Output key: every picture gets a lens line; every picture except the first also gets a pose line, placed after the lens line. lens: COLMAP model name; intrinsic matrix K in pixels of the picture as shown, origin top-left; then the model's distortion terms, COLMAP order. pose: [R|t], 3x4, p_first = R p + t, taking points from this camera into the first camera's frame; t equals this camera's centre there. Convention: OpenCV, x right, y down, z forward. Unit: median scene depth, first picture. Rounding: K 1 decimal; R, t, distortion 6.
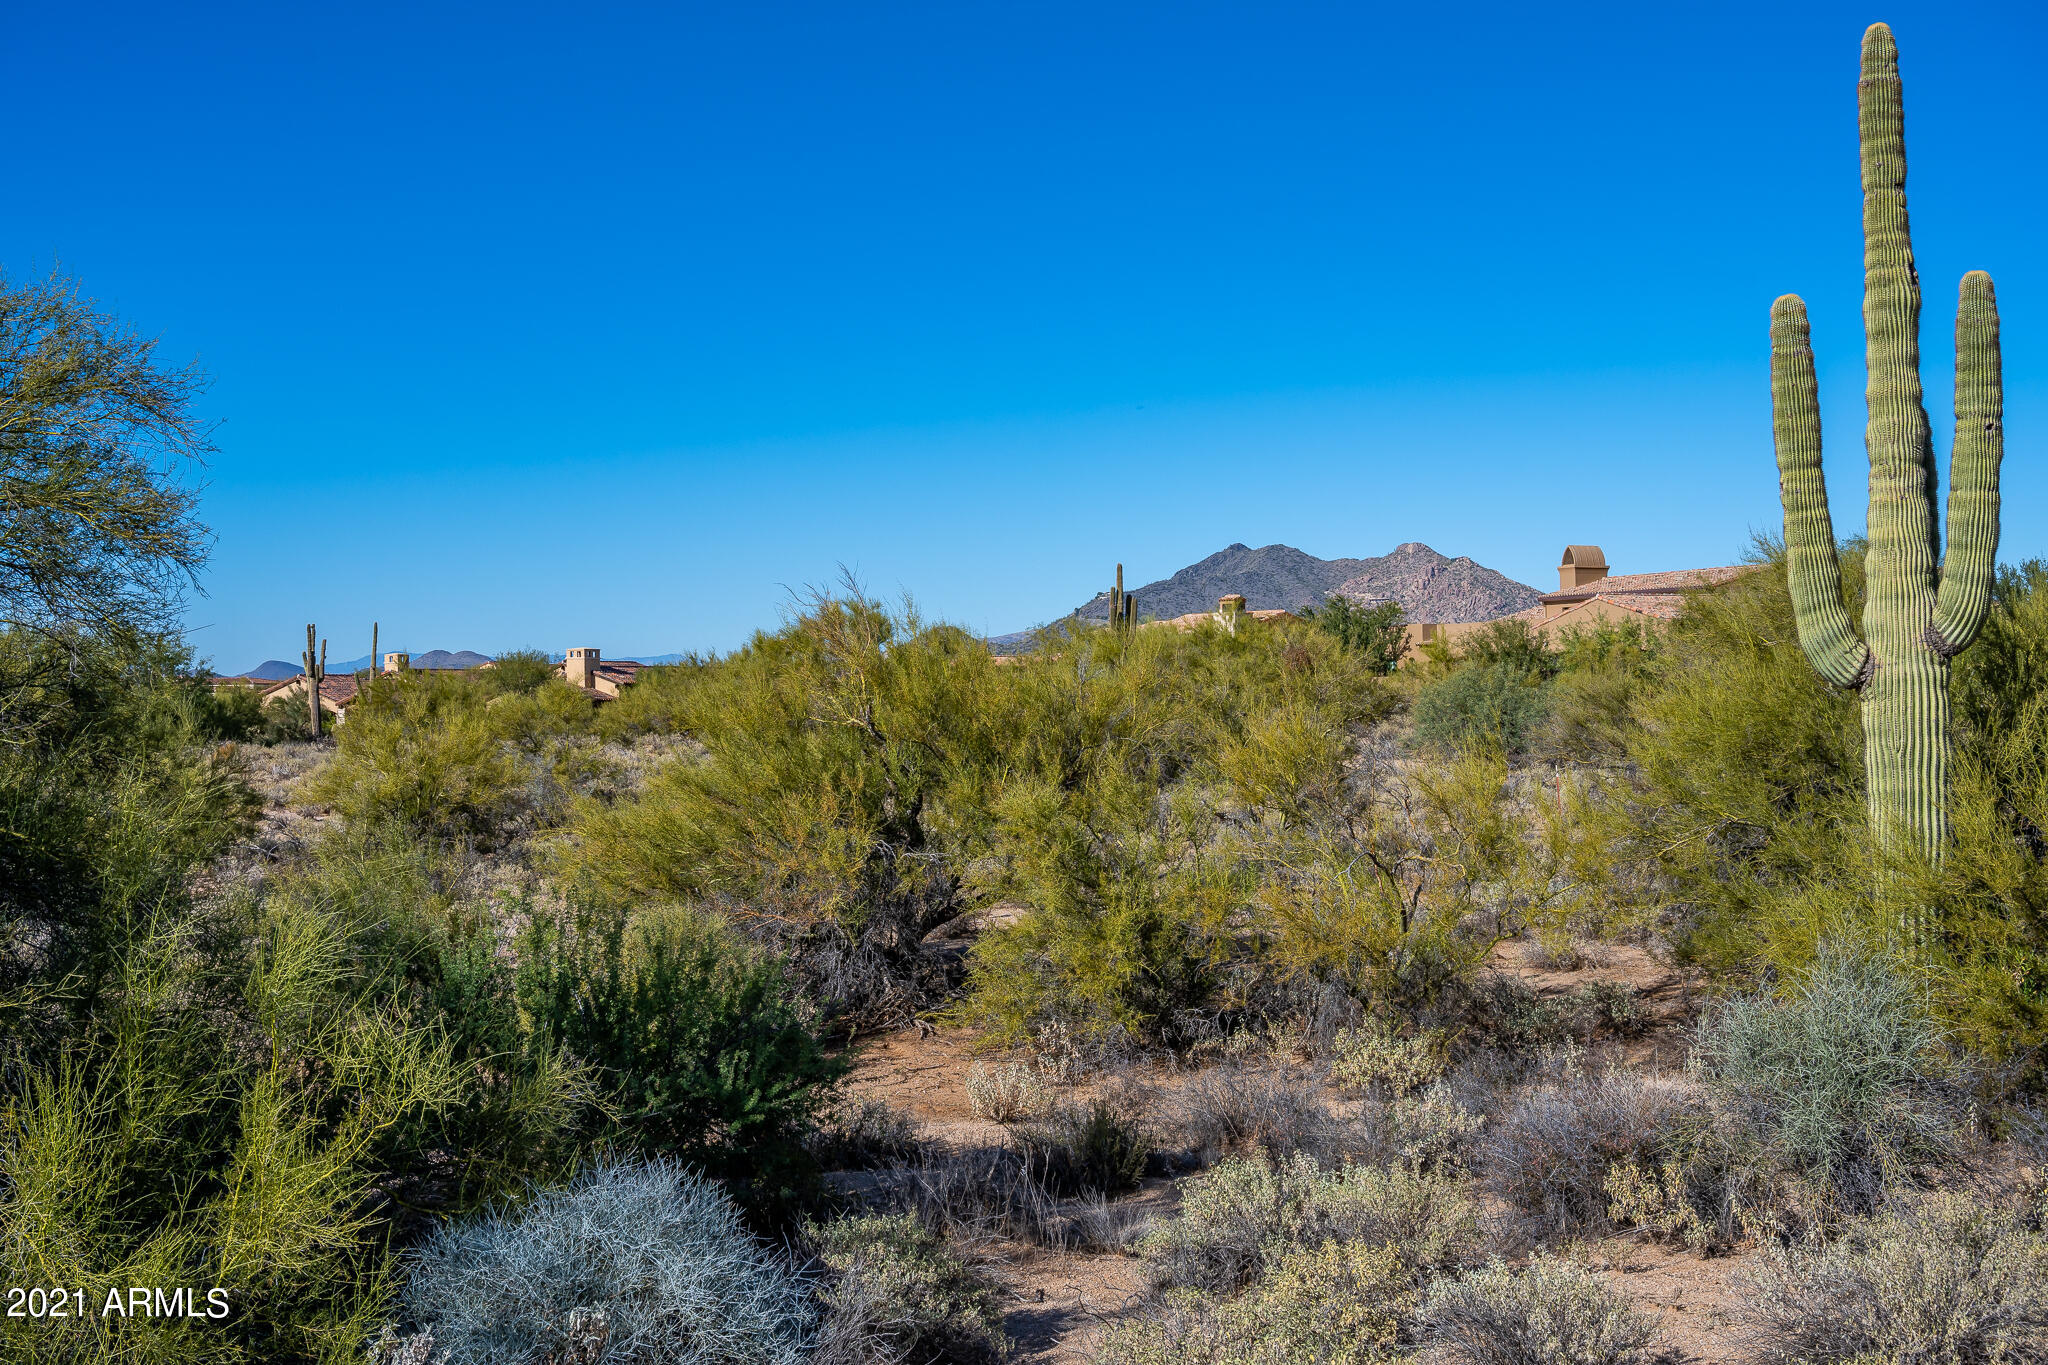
lens RADIAL K [[2142.1, 0, 1071.3], [0, 2142.1, 692.2], [0, 0, 1]] dist [0.017593, 0.001252]
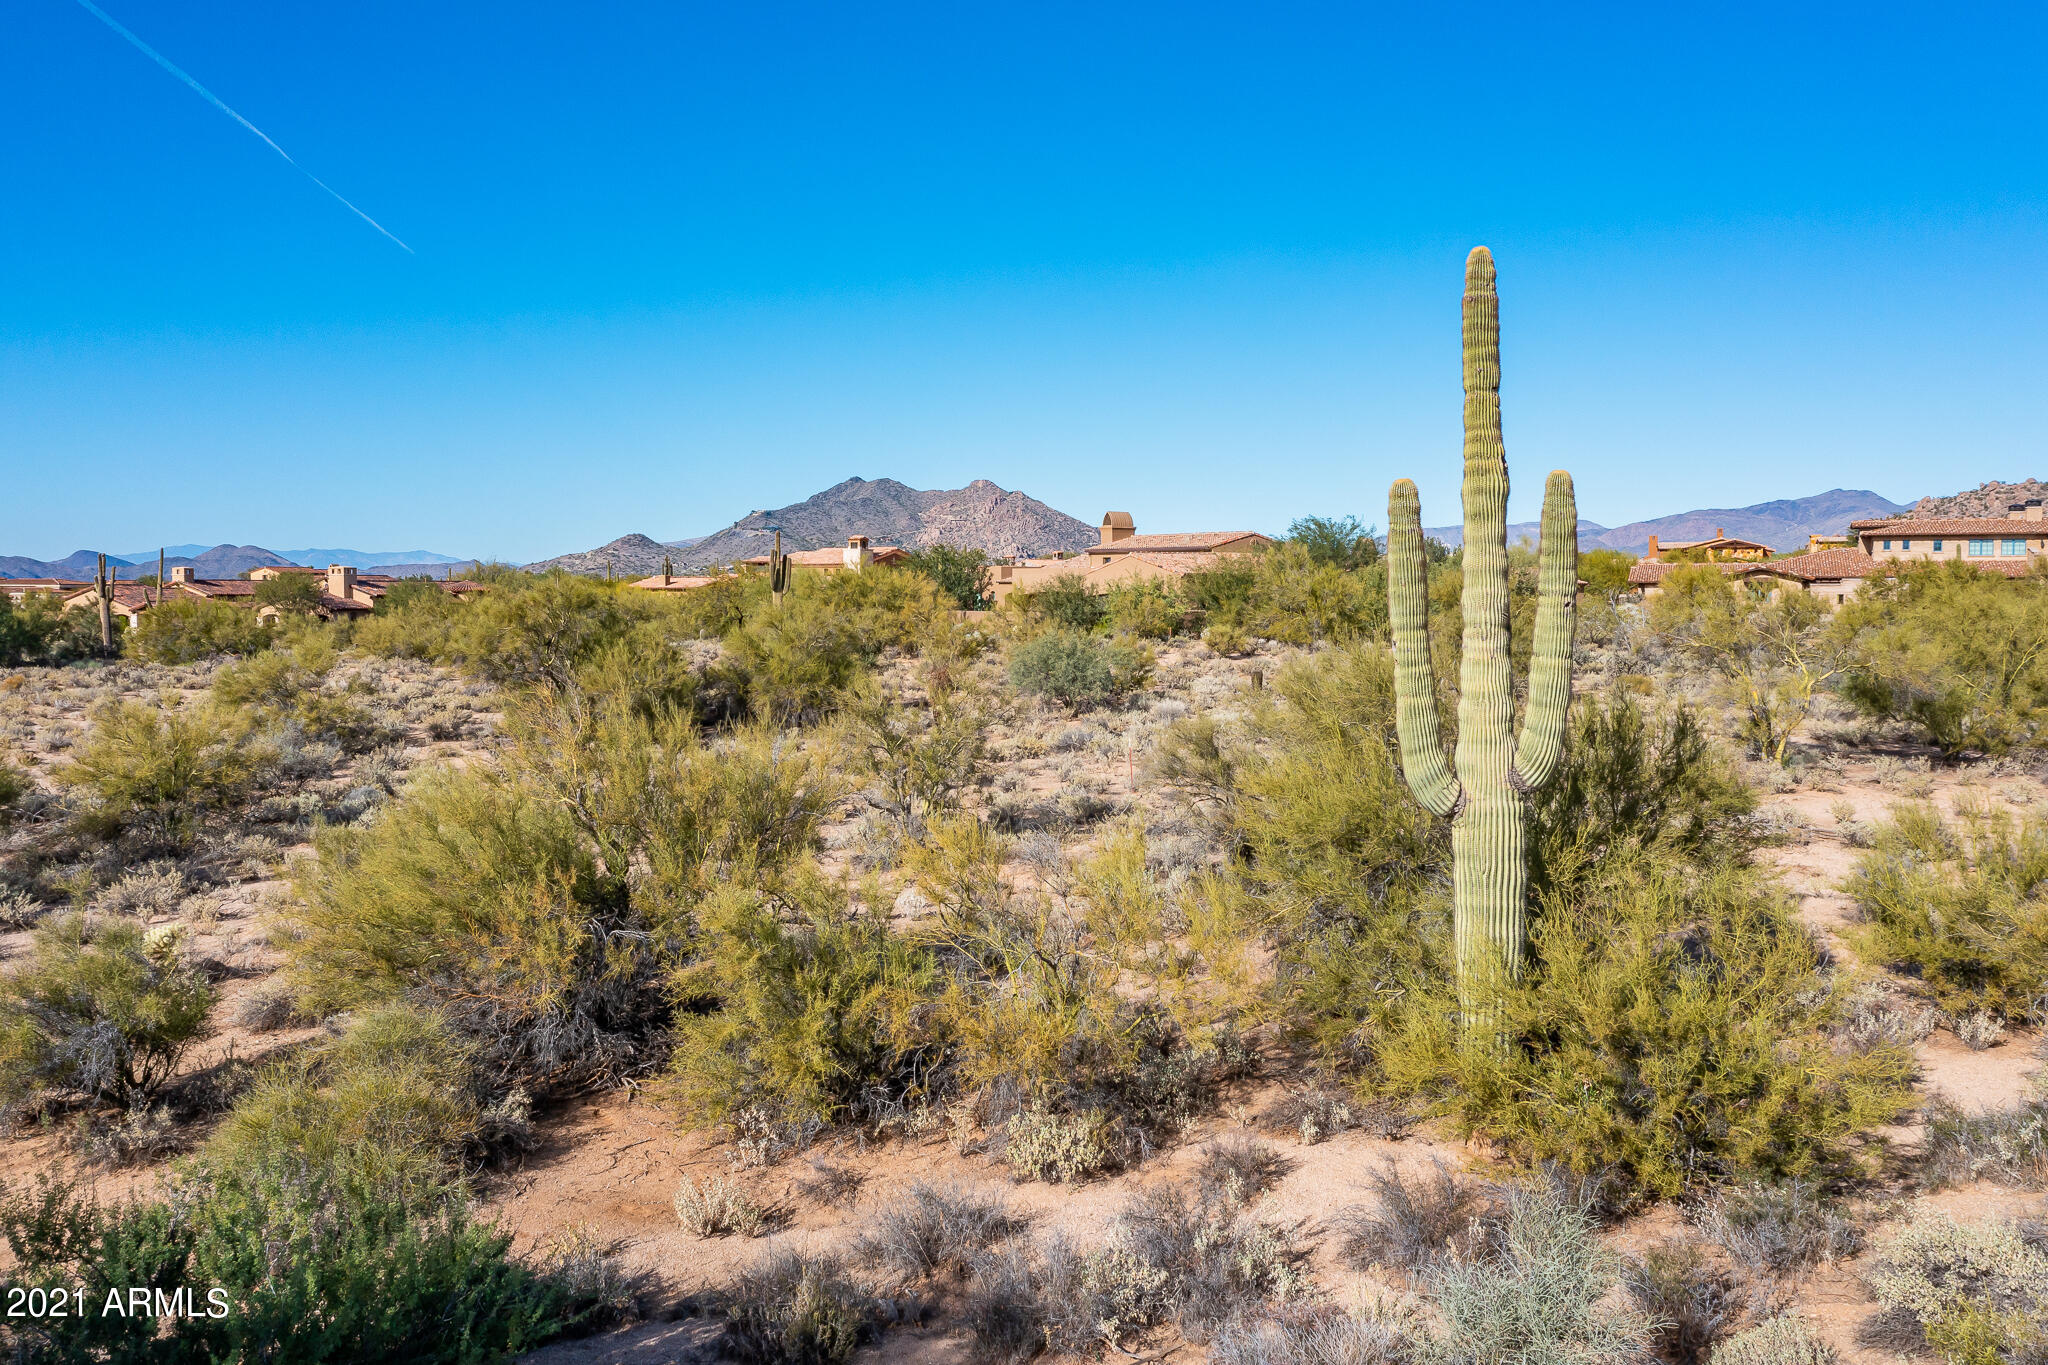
lens RADIAL K [[1552.3, 0, 1041.8], [0, 1552.3, 678.1], [0, 0, 1]] dist [-0.035143, 0.059702]
pose [[0.980508, 0.001460, 0.196473, -0.019653], [-0.013195, 0.998204, 0.058434, -0.116258], [-0.196035, -0.059887, 0.978767, 0.201981]]
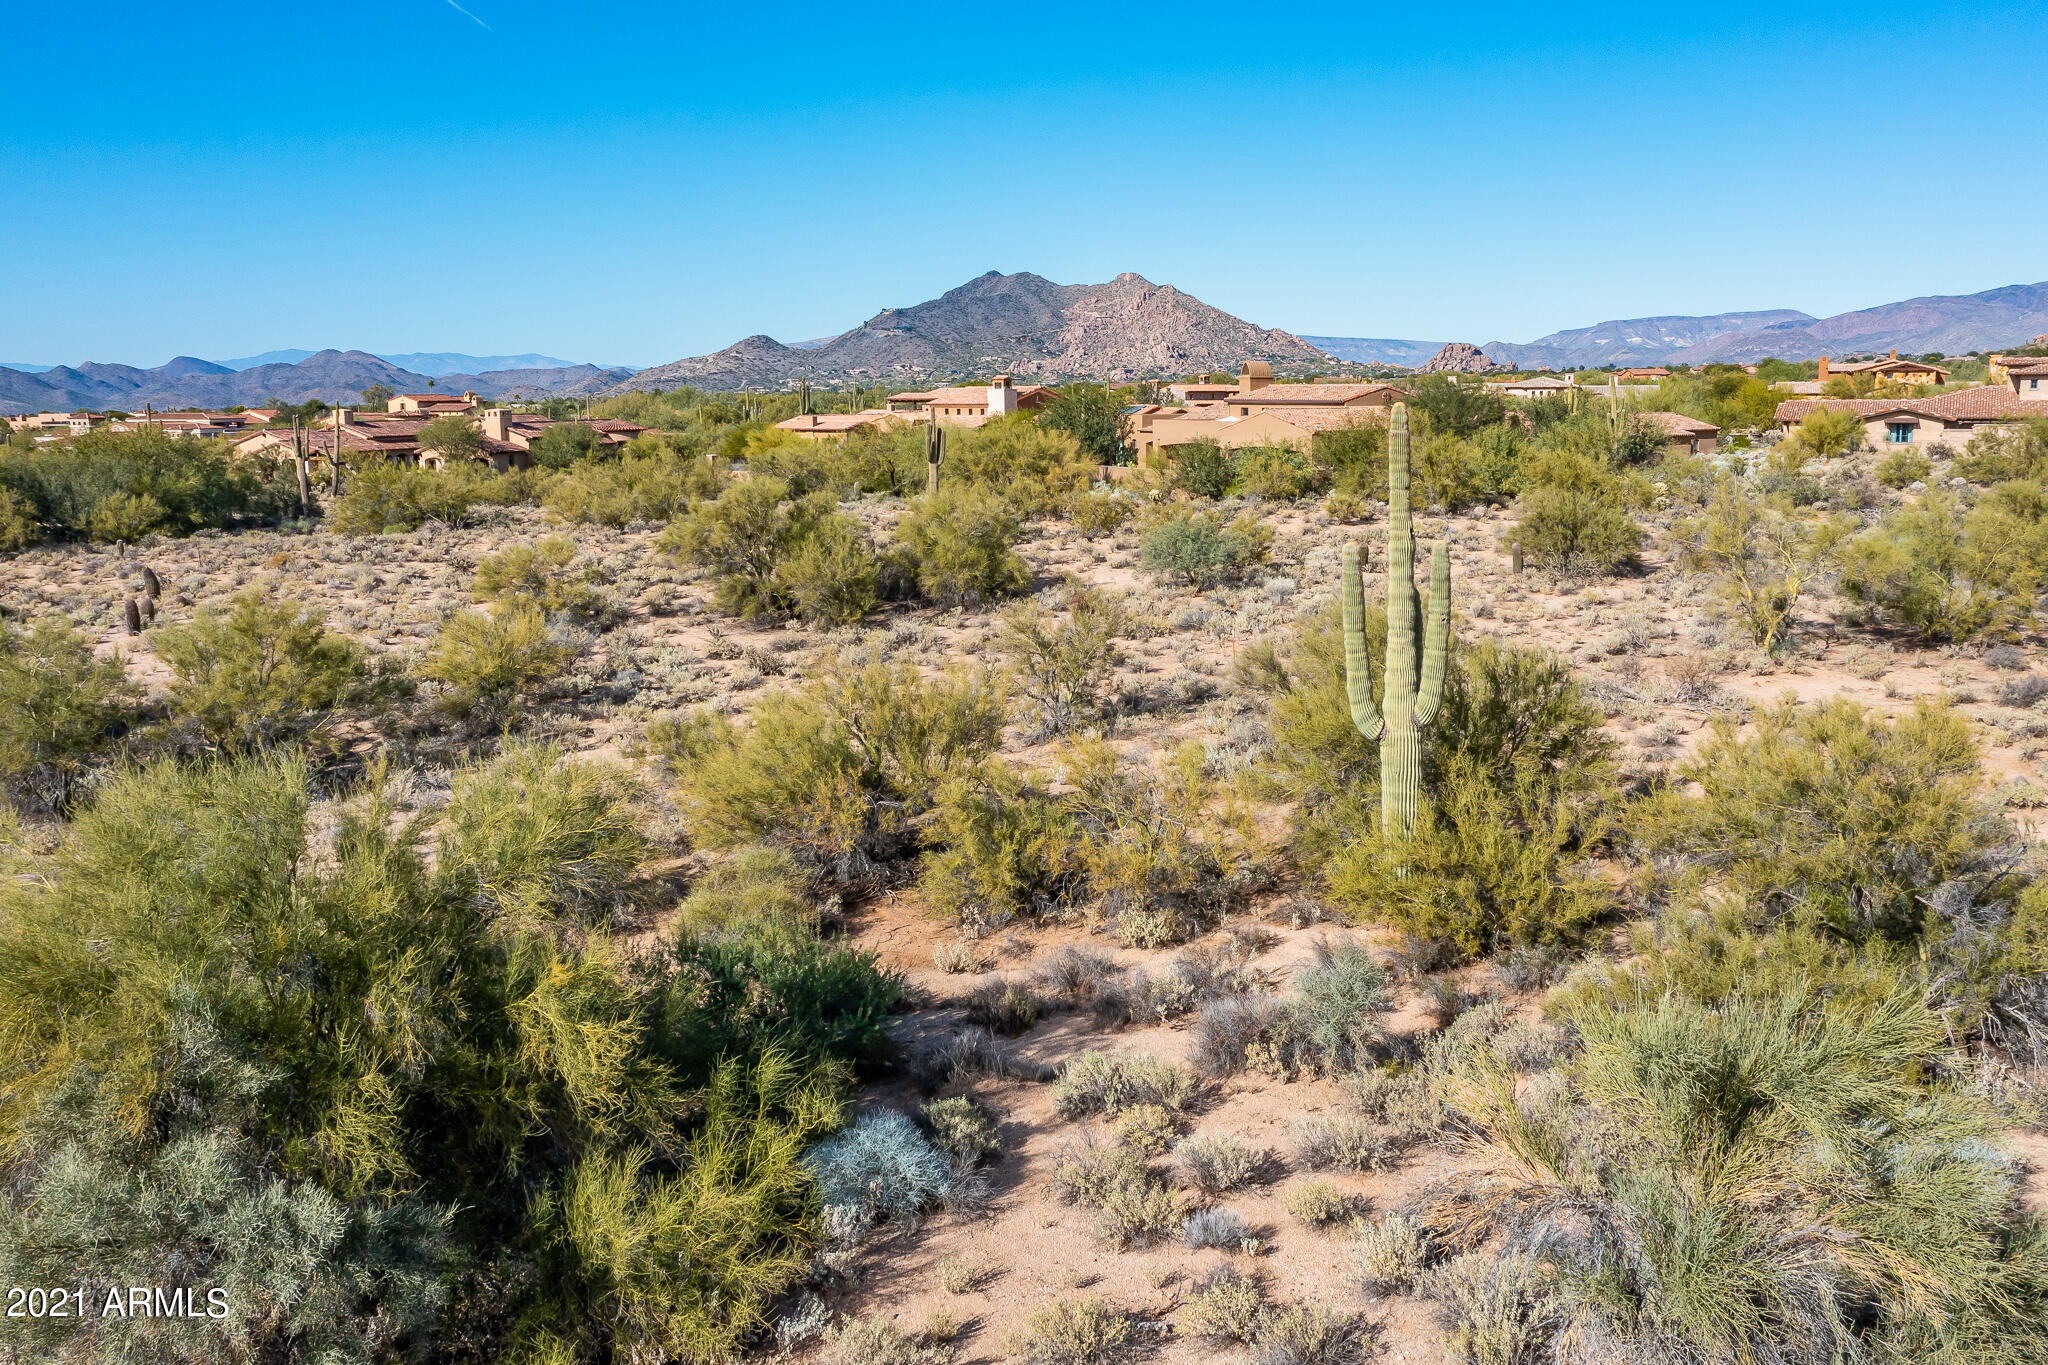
lens RADIAL K [[1654.6, 0, 1124.8], [0, 1654.6, 675.1], [0, 0, 1]] dist [-0.045007, 0.095117]
pose [[0.987861, -0.020371, 0.153999, -0.095056], [-0.006422, 0.985161, 0.171514, -0.301739], [-0.155207, -0.170421, 0.973071, -0.416766]]
